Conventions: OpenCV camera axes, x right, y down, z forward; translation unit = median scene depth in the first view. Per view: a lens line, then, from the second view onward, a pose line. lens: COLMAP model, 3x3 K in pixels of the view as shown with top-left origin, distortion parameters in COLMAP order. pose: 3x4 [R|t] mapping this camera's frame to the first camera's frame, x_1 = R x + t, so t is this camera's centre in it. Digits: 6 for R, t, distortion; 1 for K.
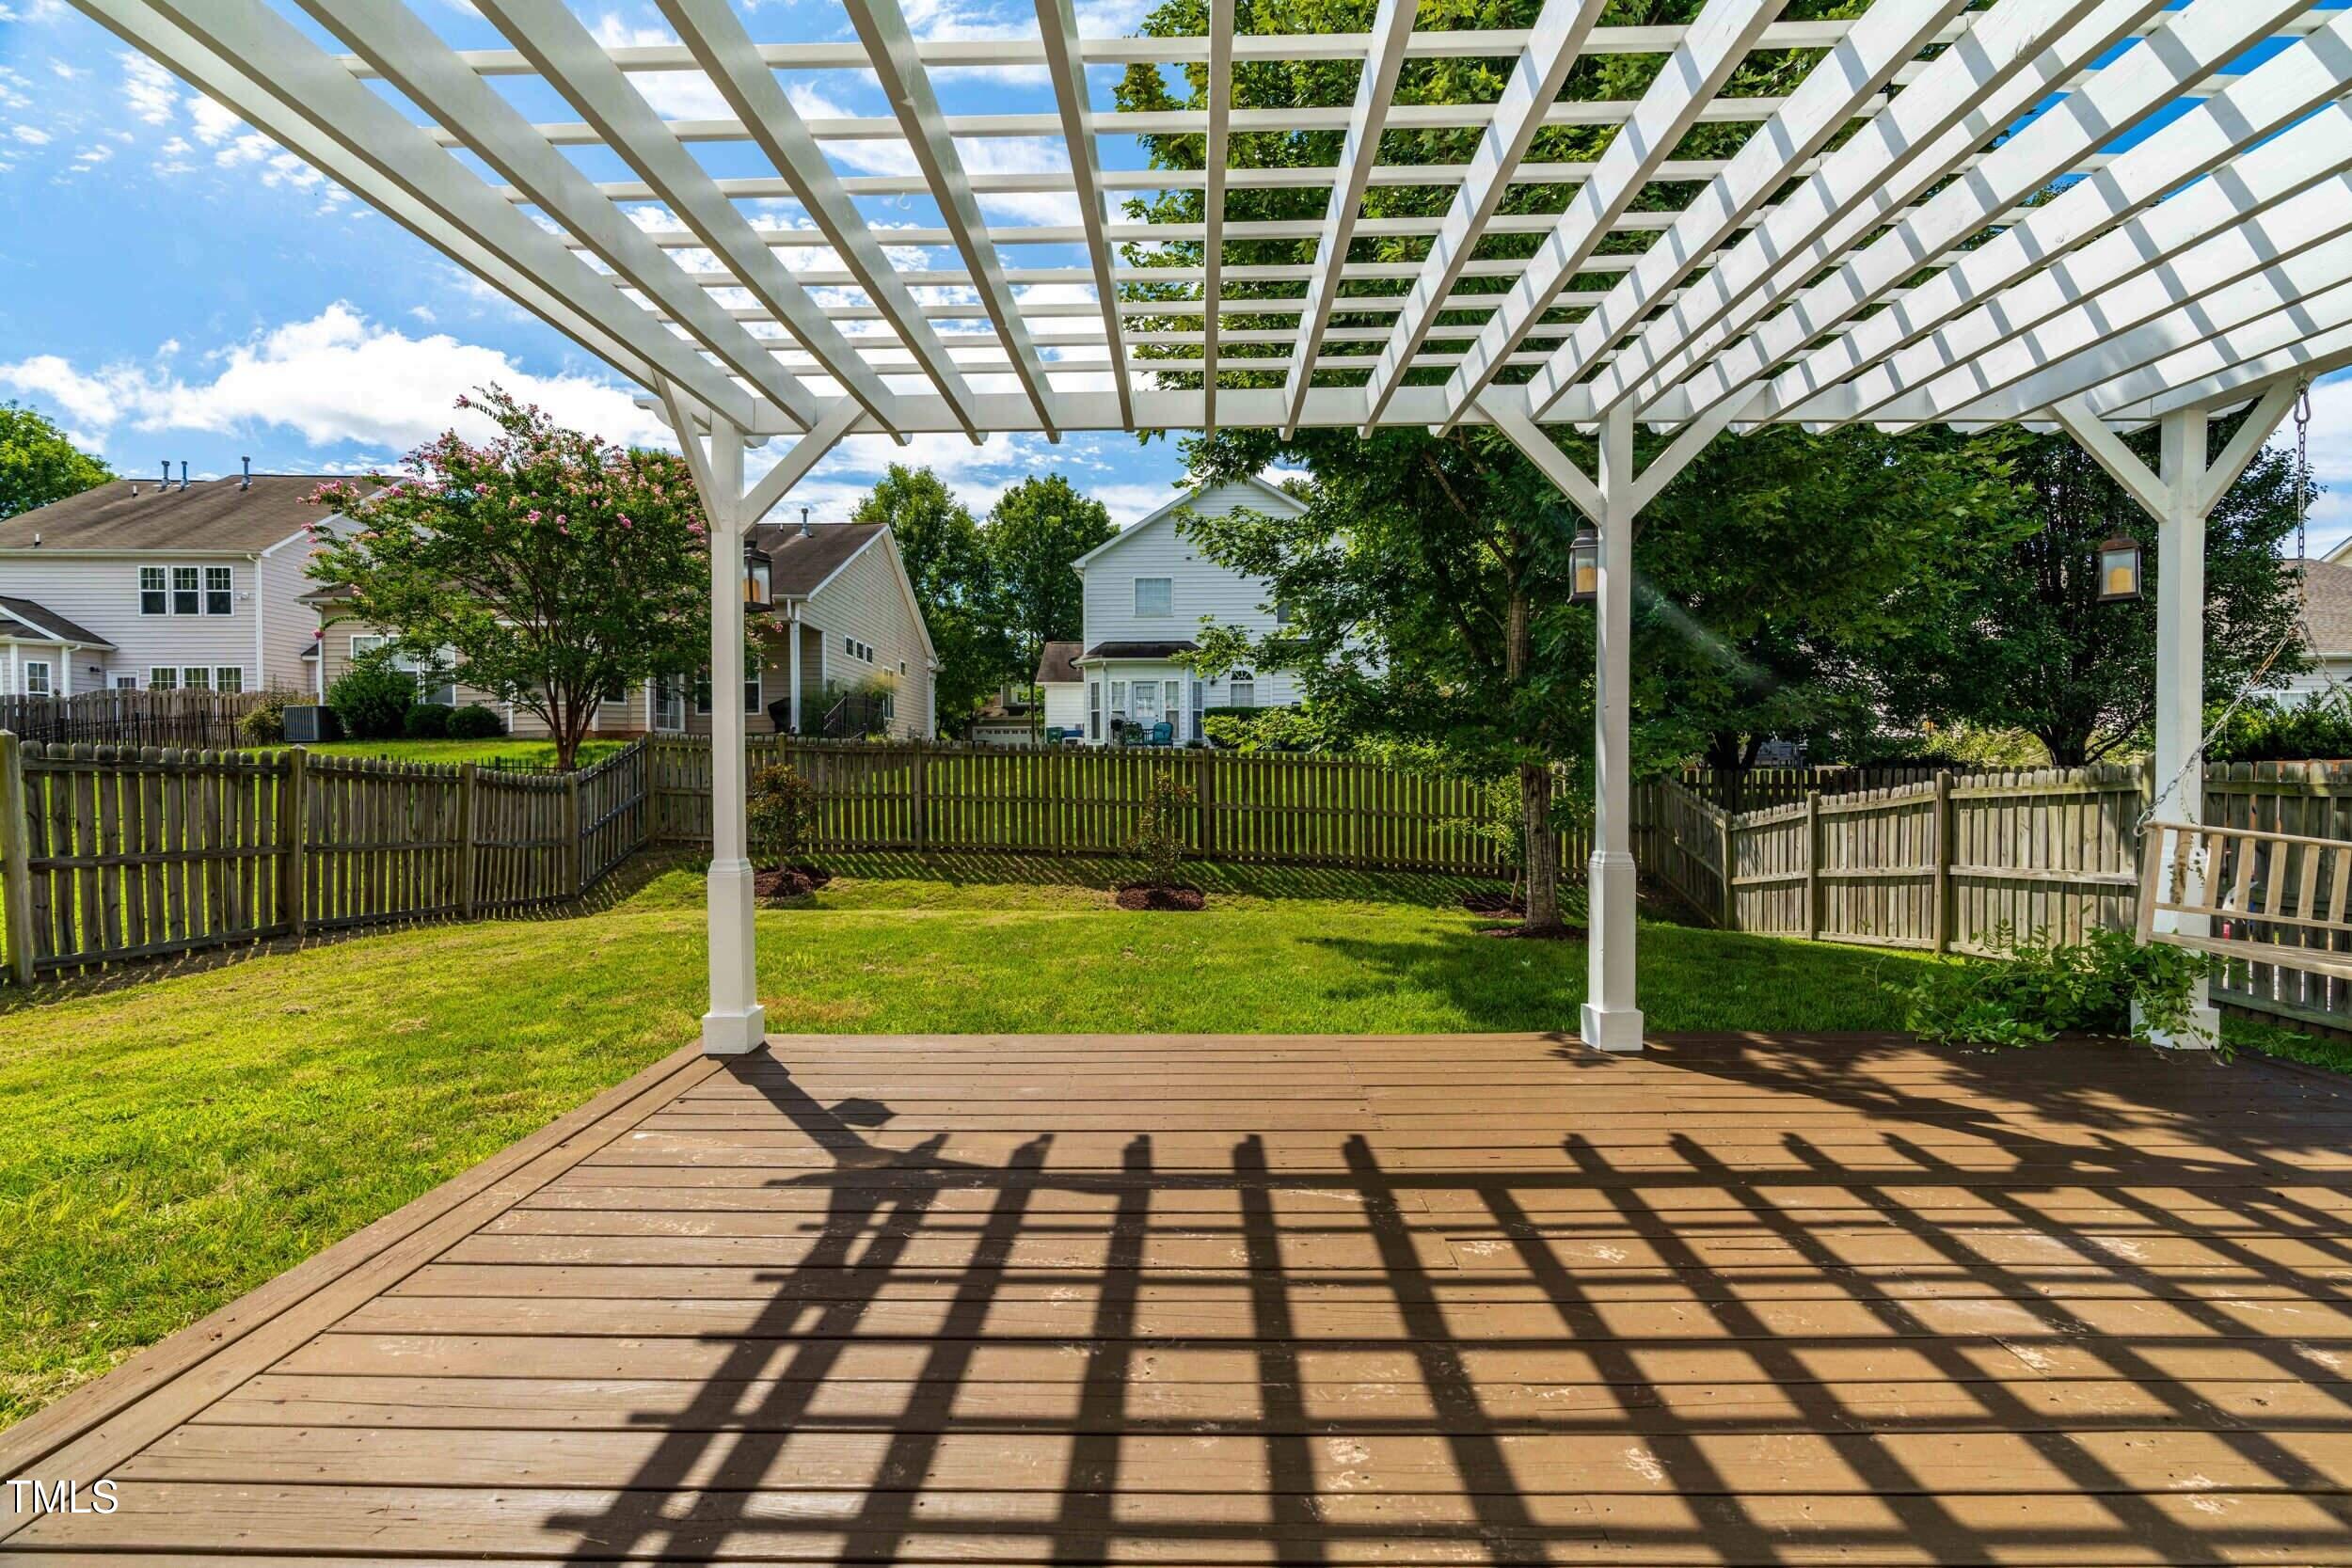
lens RADIAL K [[1063.8, 0, 1174.5], [0, 1063.8, 778.9], [0, 0, 1]] dist [-0.010222, 0.004210]
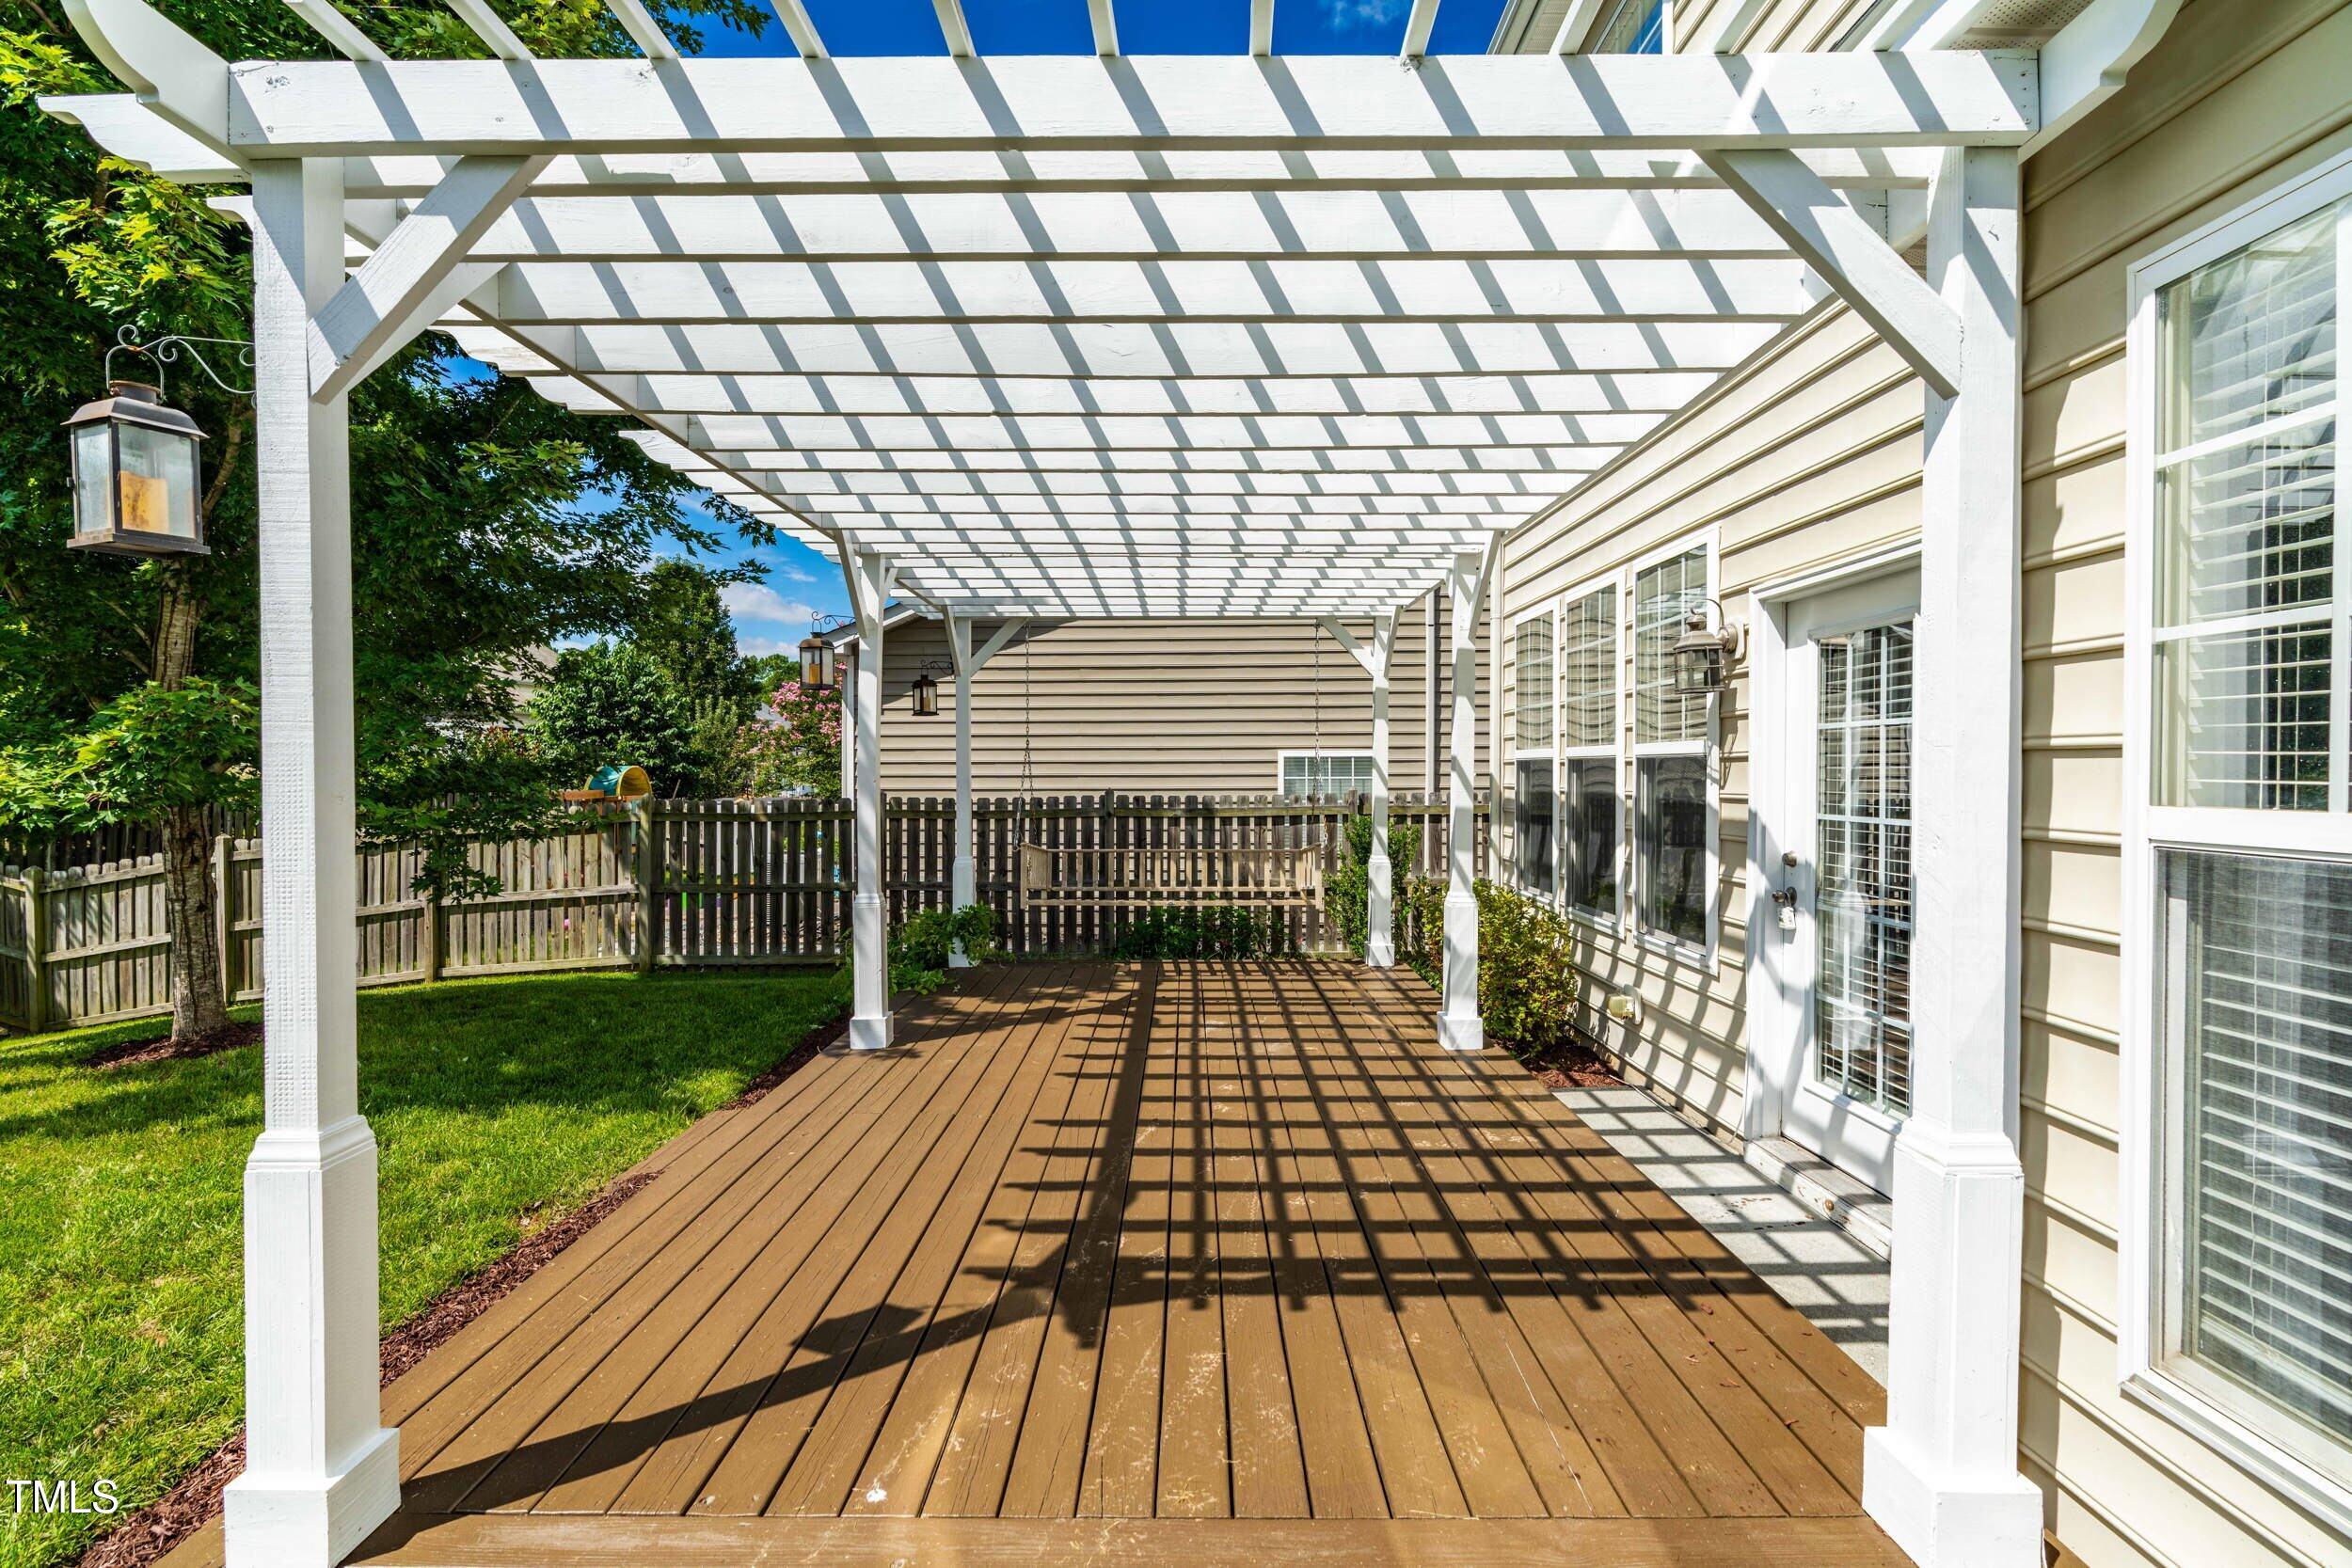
lens RADIAL K [[1063.8, 0, 1179.5], [0, 1063.8, 782.0], [0, 0, 1]] dist [-0.010222, 0.004210]
pose [[-0.002417, -0.006151, 0.999978, -0.377130], [0.021129, 0.999758, 0.006200, -0.028799], [-0.999774, 0.021143, -0.002287, 0.271961]]
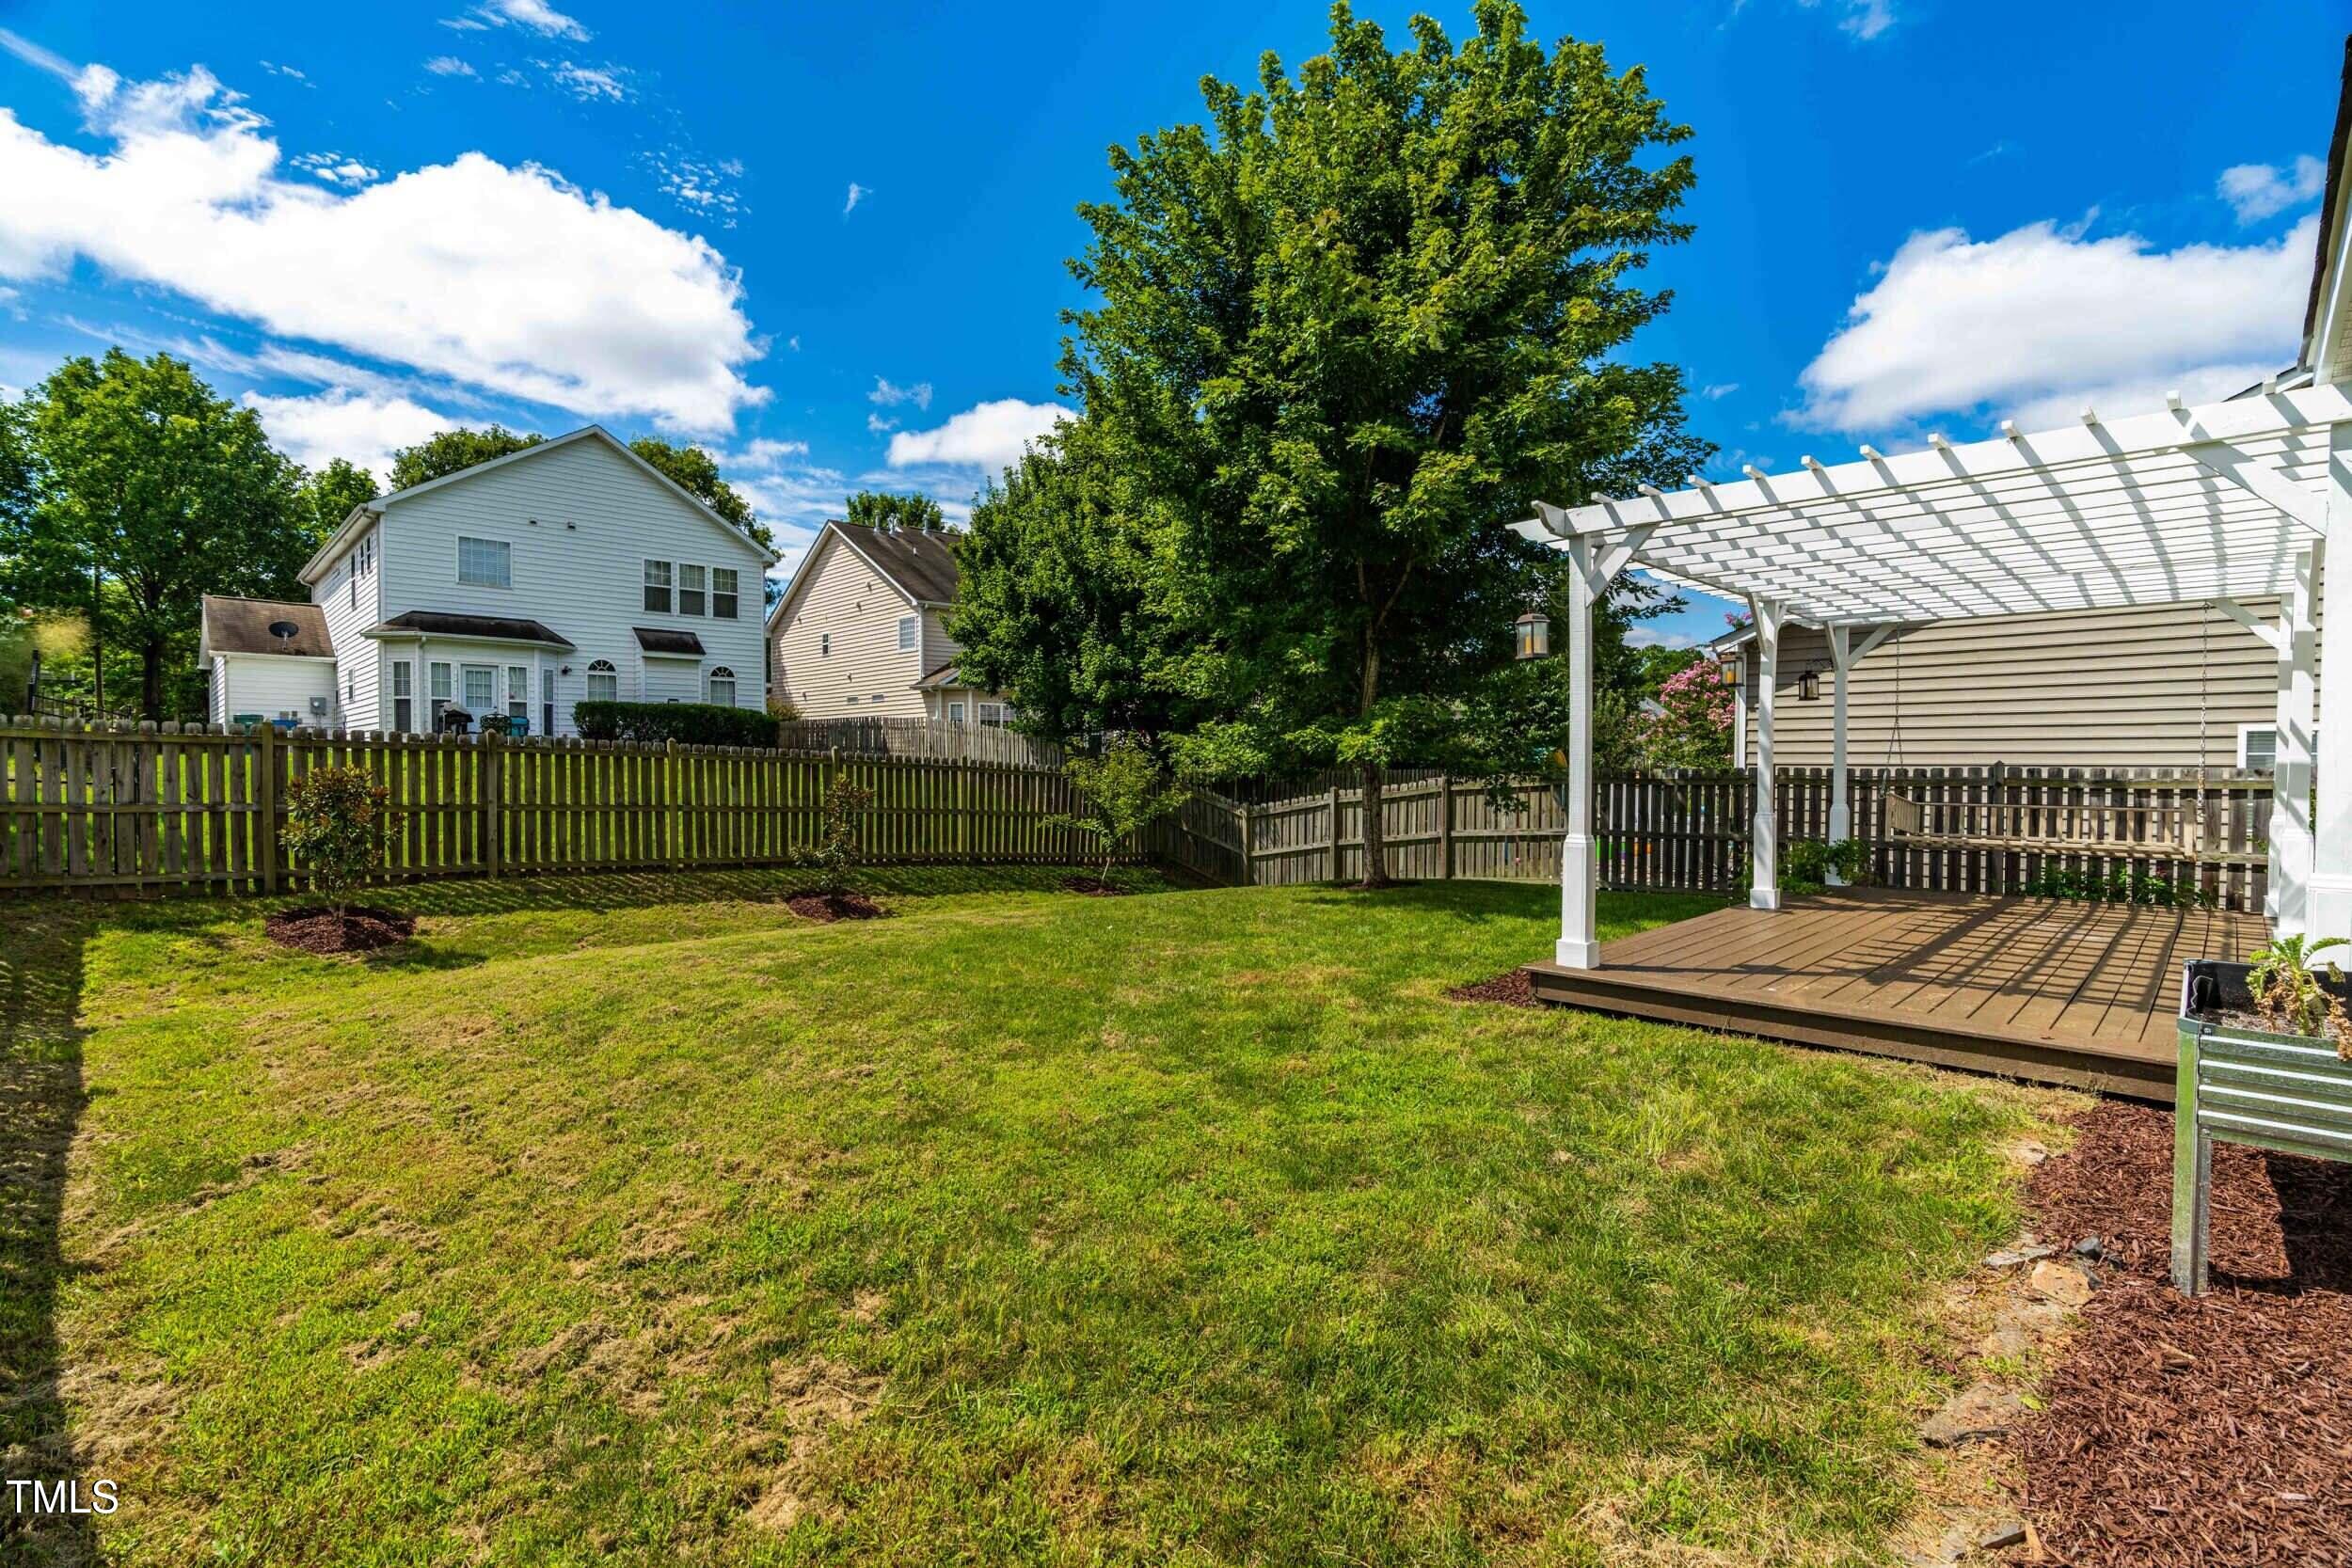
lens RADIAL K [[1063.8, 0, 1178.4], [0, 1063.8, 772.4], [0, 0, 1]] dist [-0.010222, 0.004210]
pose [[0.700525, -0.000294, 0.713628, -0.803212], [0.006443, 0.999962, -0.005912, -0.001863], [-0.713599, 0.008740, 0.700500, 0.160993]]
